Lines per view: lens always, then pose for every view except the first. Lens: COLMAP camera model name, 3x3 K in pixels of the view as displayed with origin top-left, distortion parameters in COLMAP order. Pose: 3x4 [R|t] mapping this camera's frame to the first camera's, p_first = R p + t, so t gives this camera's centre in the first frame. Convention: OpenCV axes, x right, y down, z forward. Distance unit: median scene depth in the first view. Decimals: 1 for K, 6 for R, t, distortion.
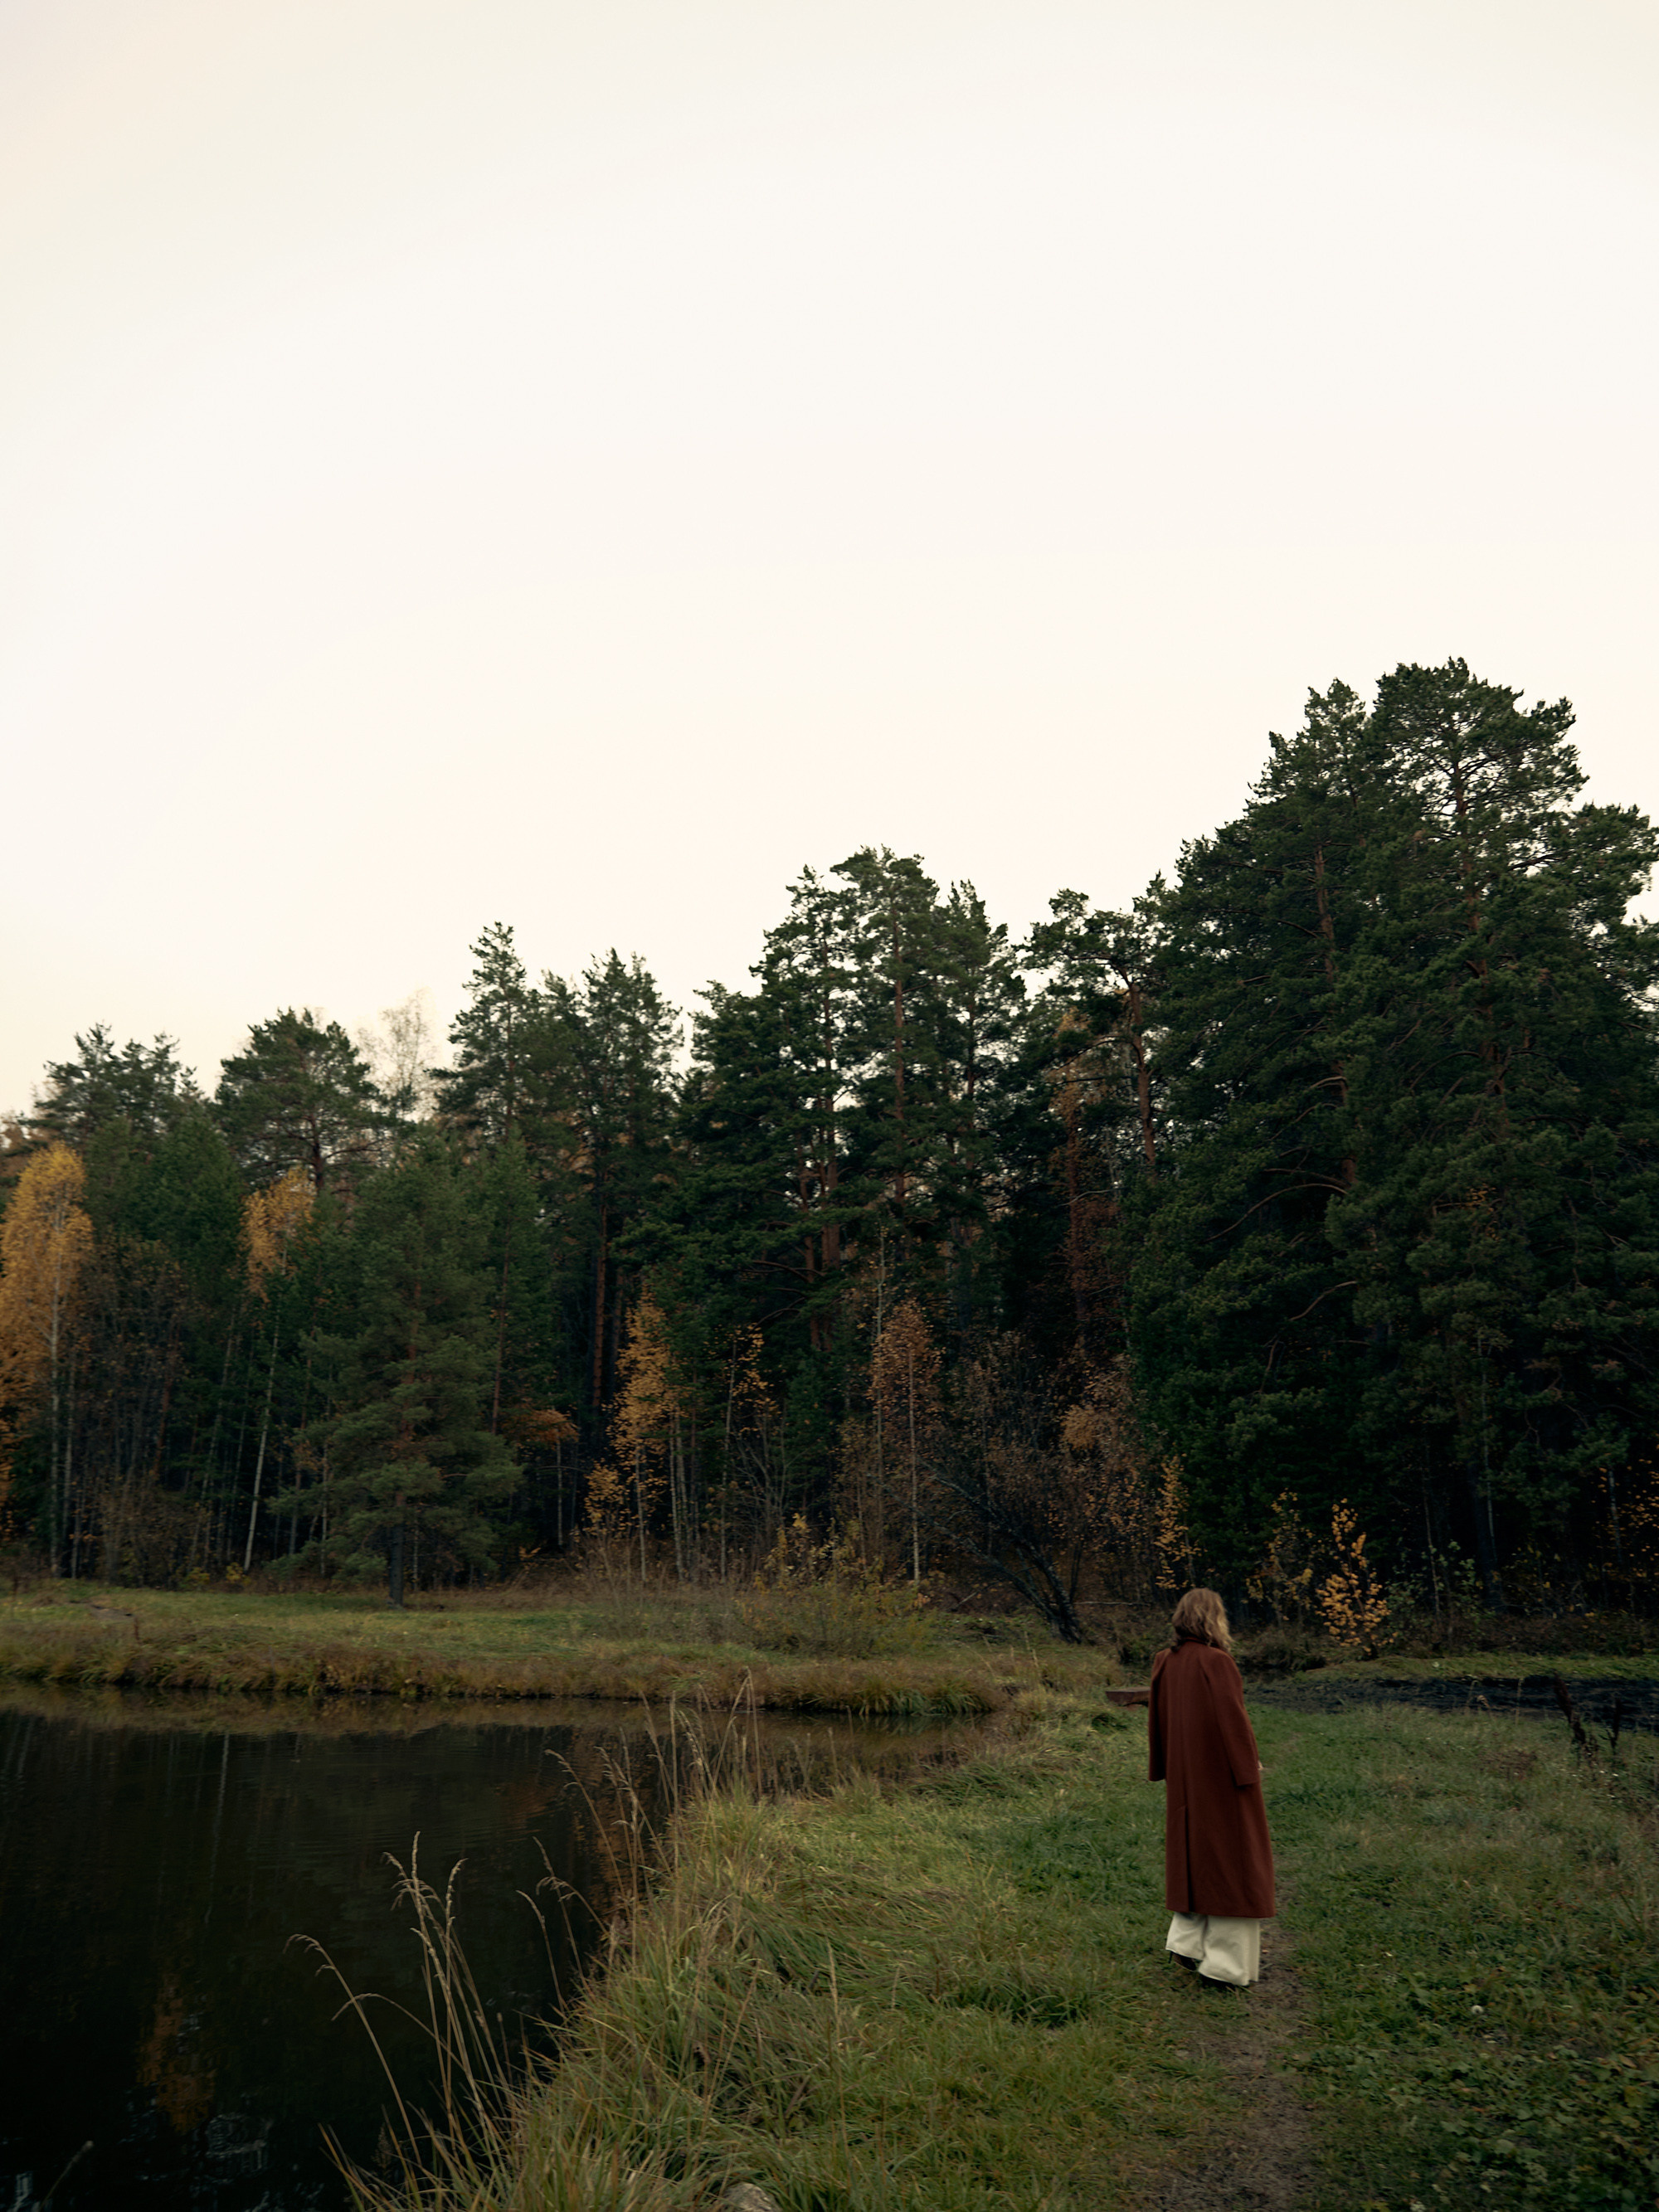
lens RADIAL K [[1641.0, 0, 829.5], [0, 1641.0, 1106.0], [0, 0, 1]] dist [-0.006511, -0.000195]
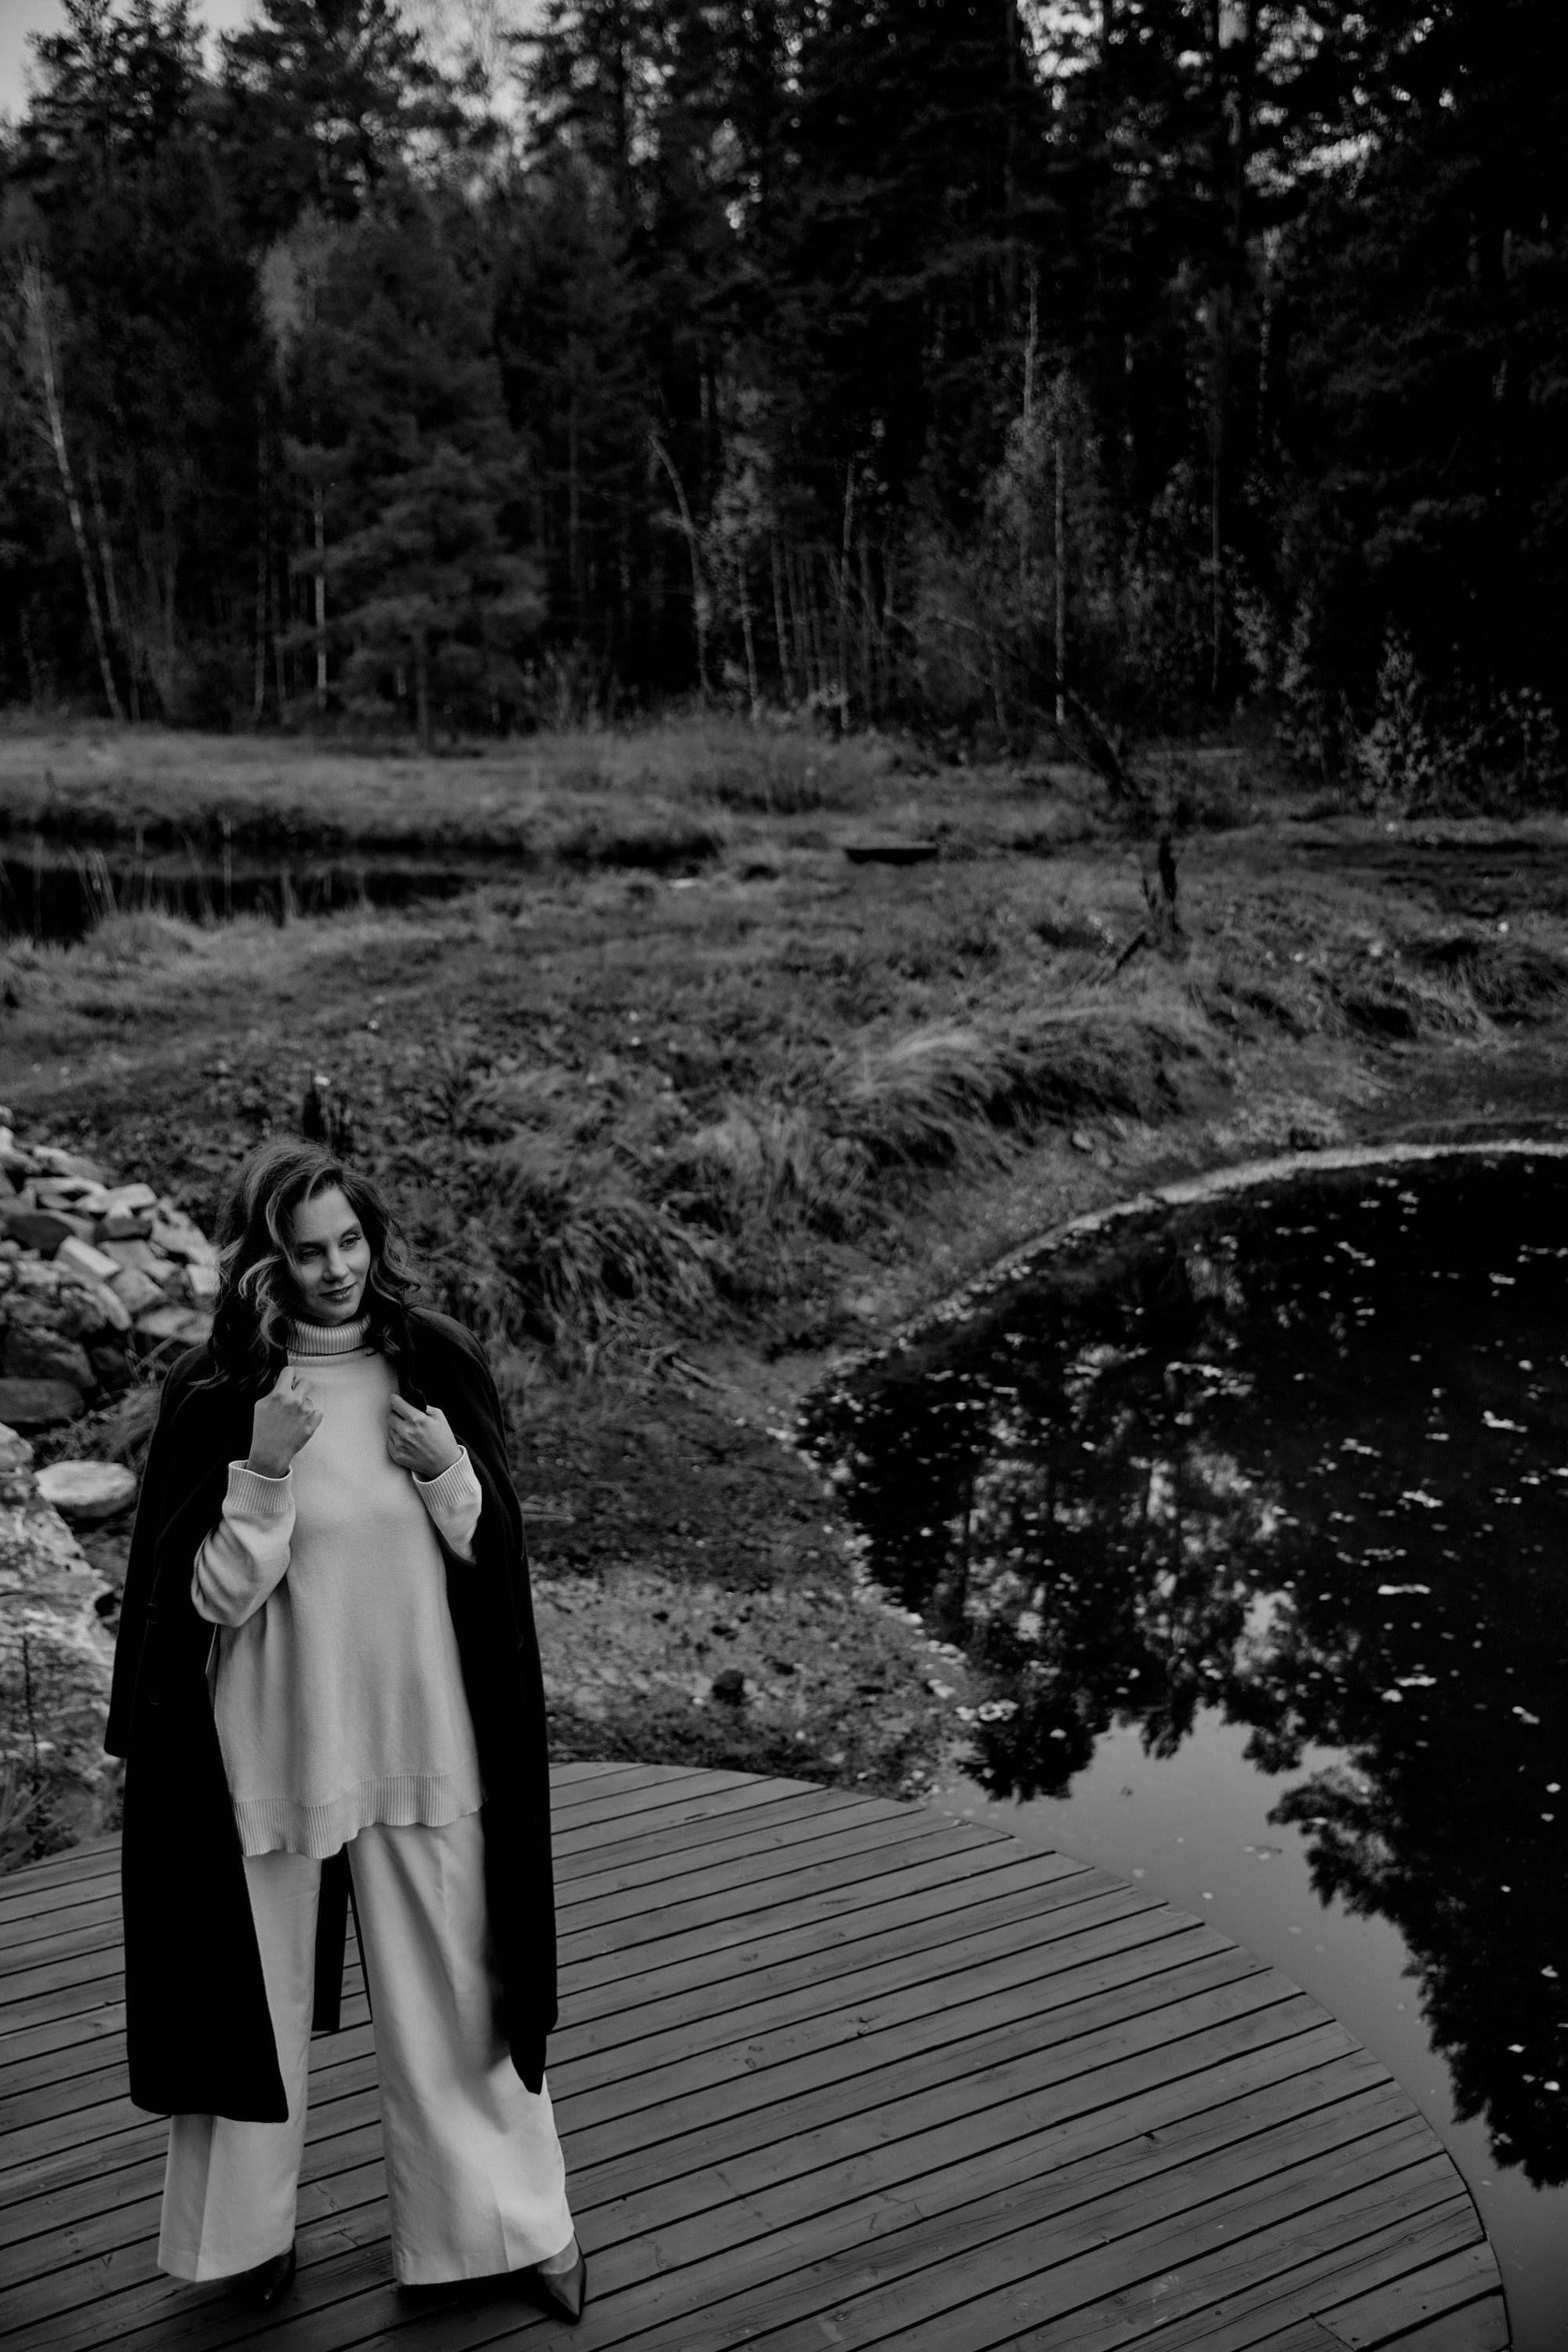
lens RADIAL K [[2116.4, 0, 784.0], [0, 2116.4, 1176.0], [0, 0, 1]] dist [0.013069, 0.018033]
pose [[0.985724, 0.037562, -0.164126, 0.112939], [0.044636, 0.881620, 0.469844, -0.028642], [0.162345, -0.470463, 0.867358, -0.086740]]
